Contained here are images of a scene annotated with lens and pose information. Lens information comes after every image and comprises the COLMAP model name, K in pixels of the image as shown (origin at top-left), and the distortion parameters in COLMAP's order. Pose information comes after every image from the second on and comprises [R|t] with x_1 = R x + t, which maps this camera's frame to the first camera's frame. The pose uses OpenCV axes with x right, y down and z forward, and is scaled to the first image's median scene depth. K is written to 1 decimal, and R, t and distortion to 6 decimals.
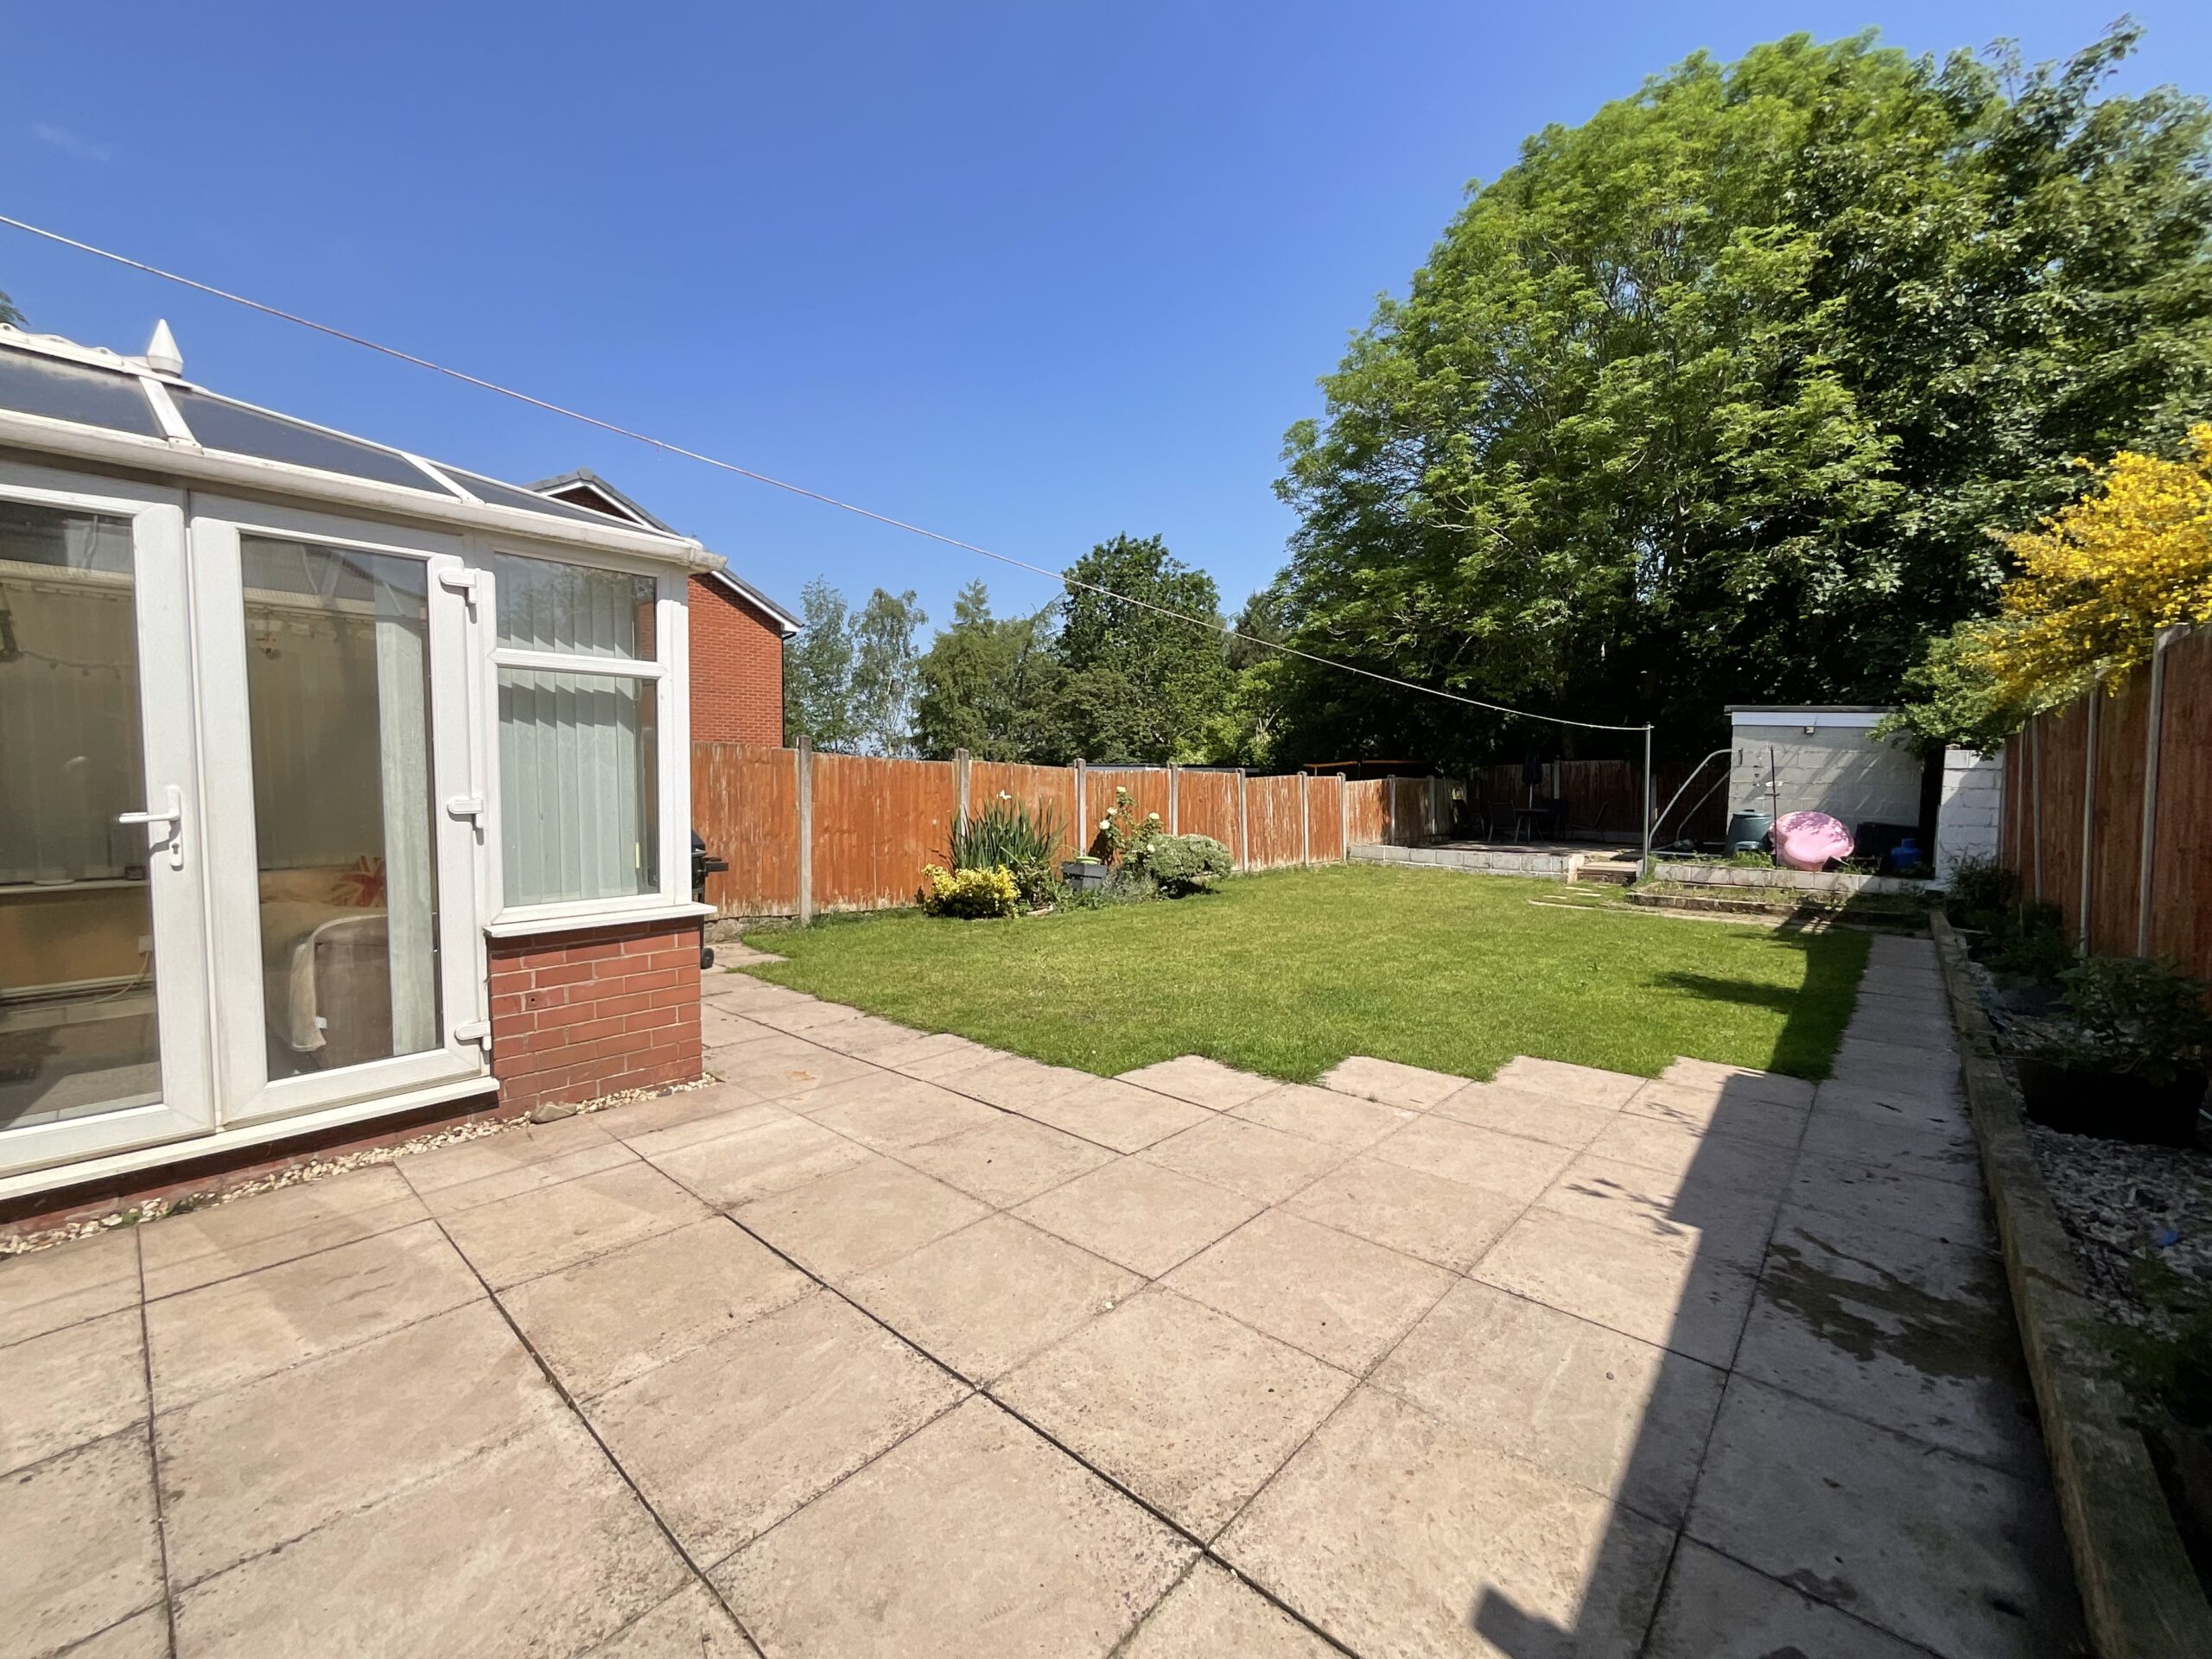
lens RADIAL K [[907.7, 0, 1105.5], [0, 907.7, 821.2], [0, 0, 1]] dist [0.001588, 0.000353]
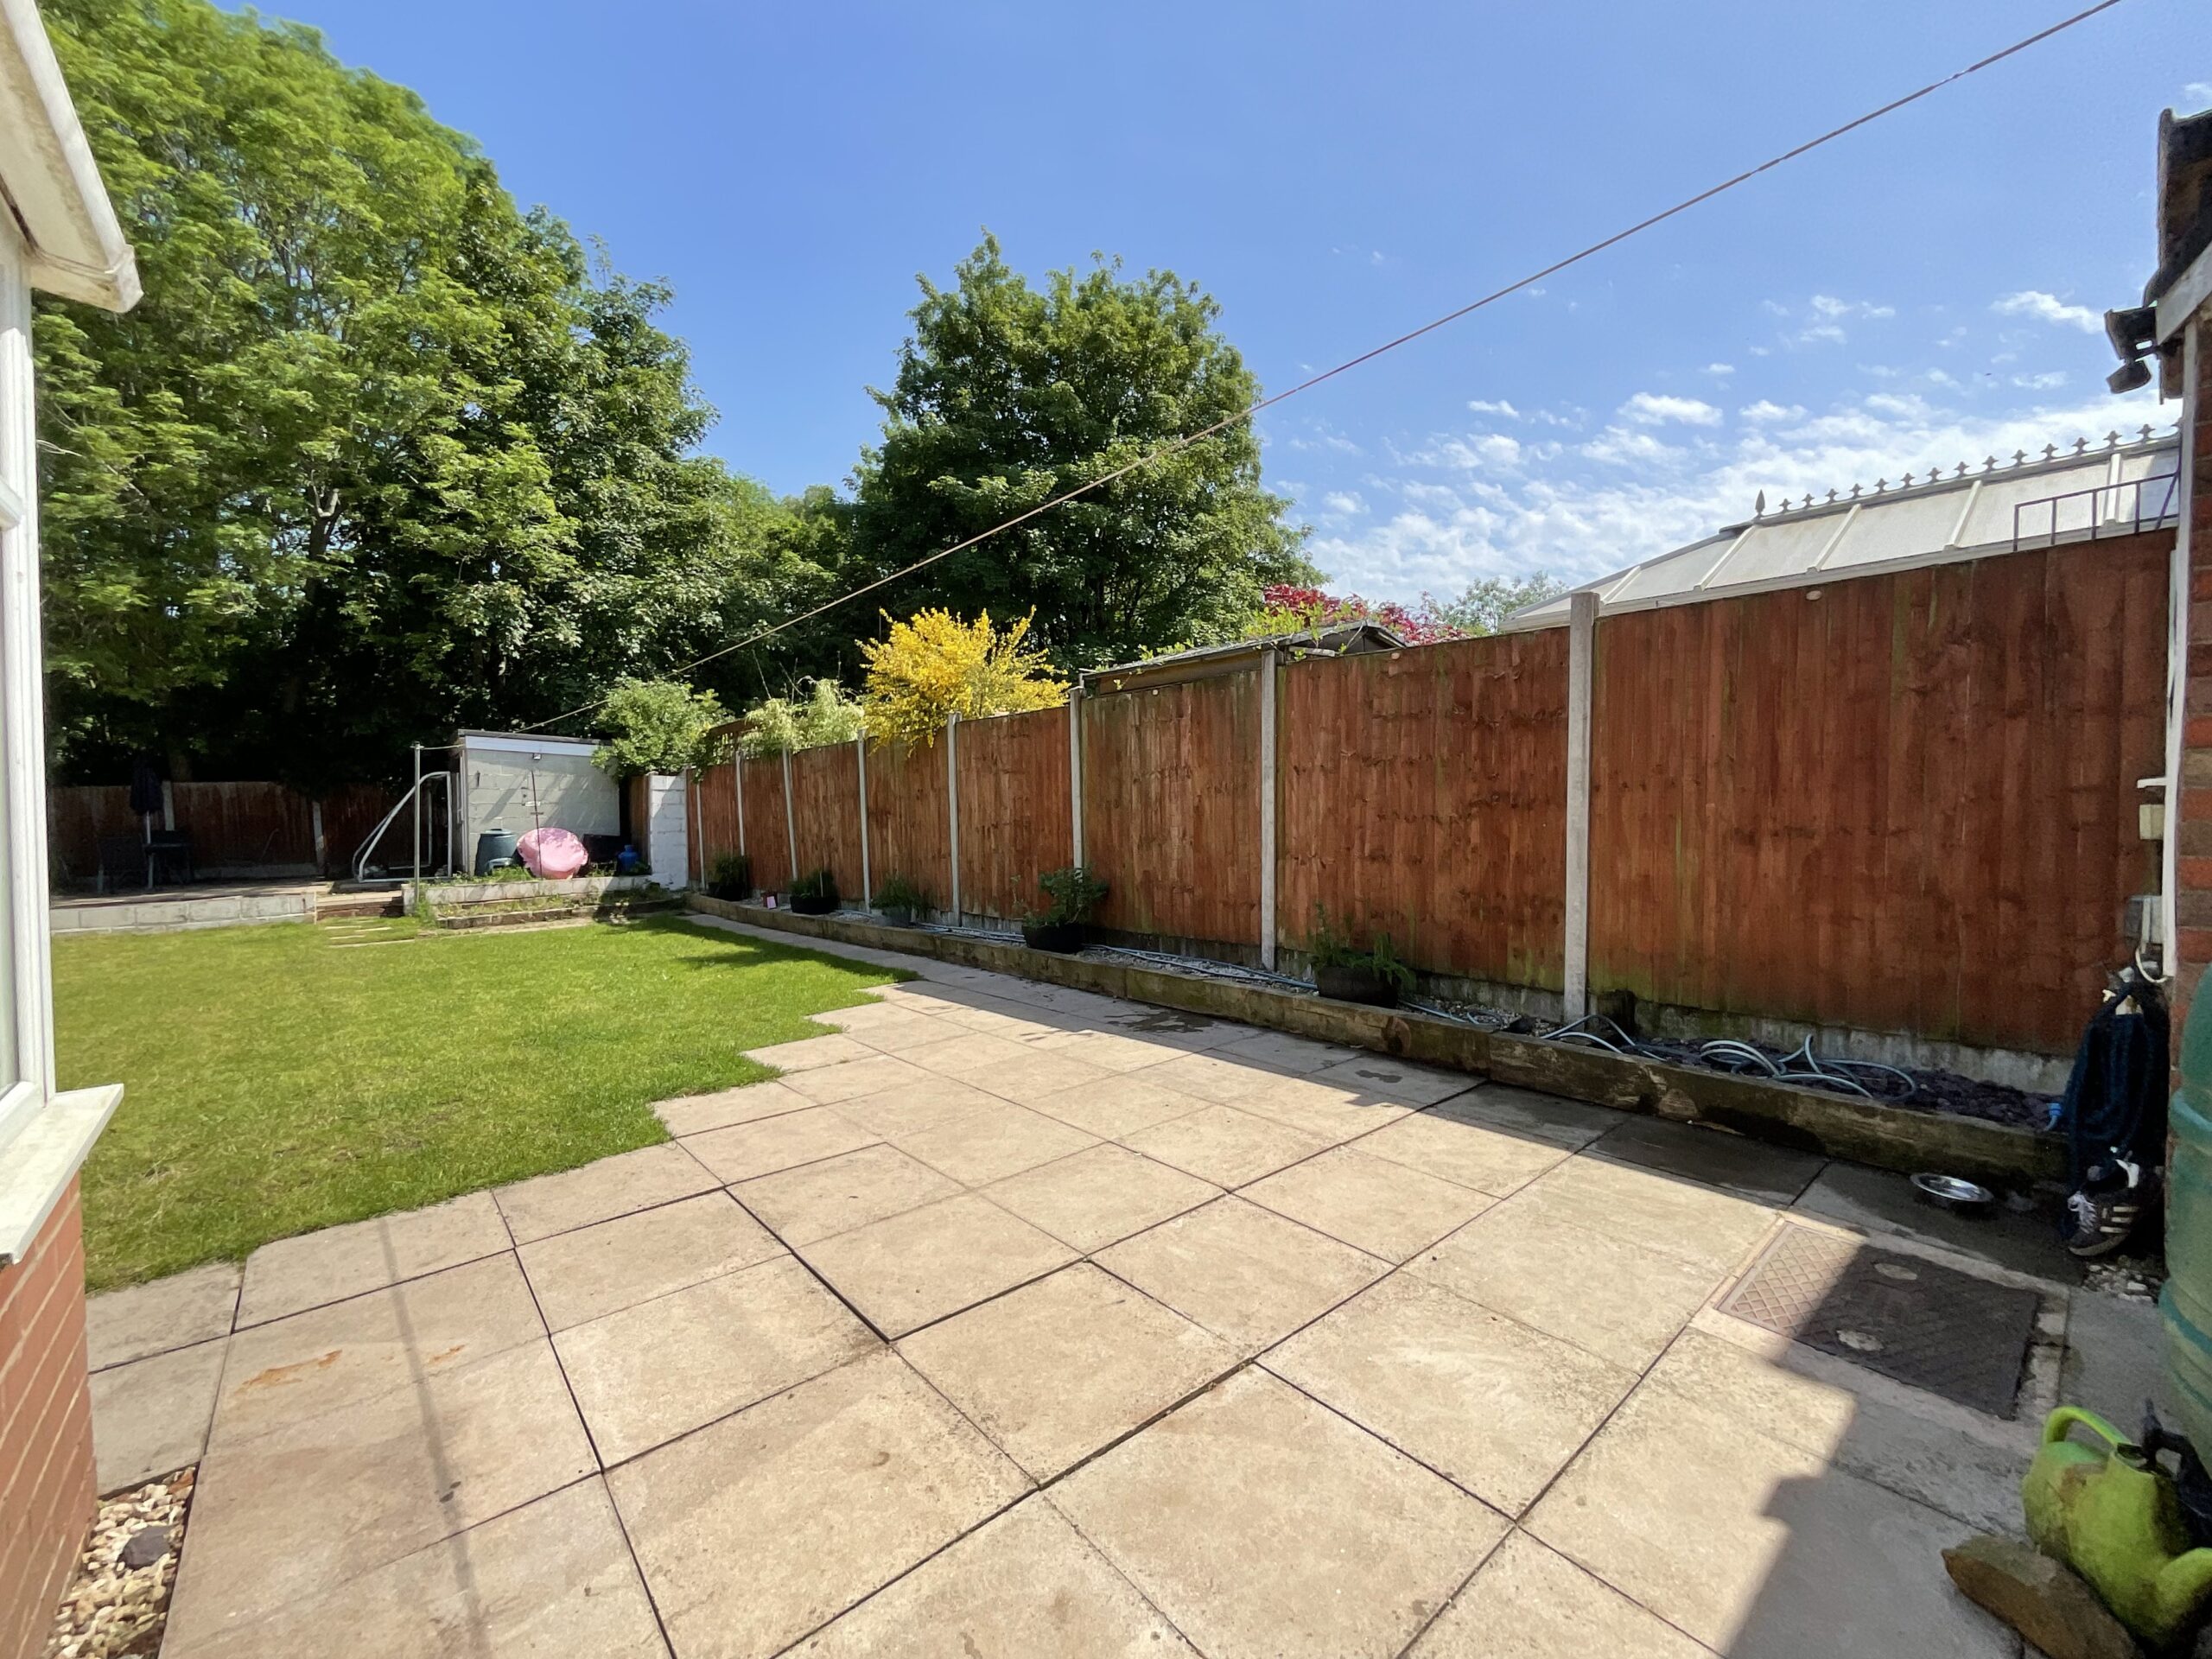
lens RADIAL K [[907.7, 0, 1105.5], [0, 907.7, 821.2], [0, 0, 1]] dist [0.001588, 0.000353]
pose [[0.131445, -0.032118, 0.990803, -0.732274], [0.061382, 0.997821, 0.024202, -0.010068], [-0.989421, 0.057636, 0.133130, 0.441717]]
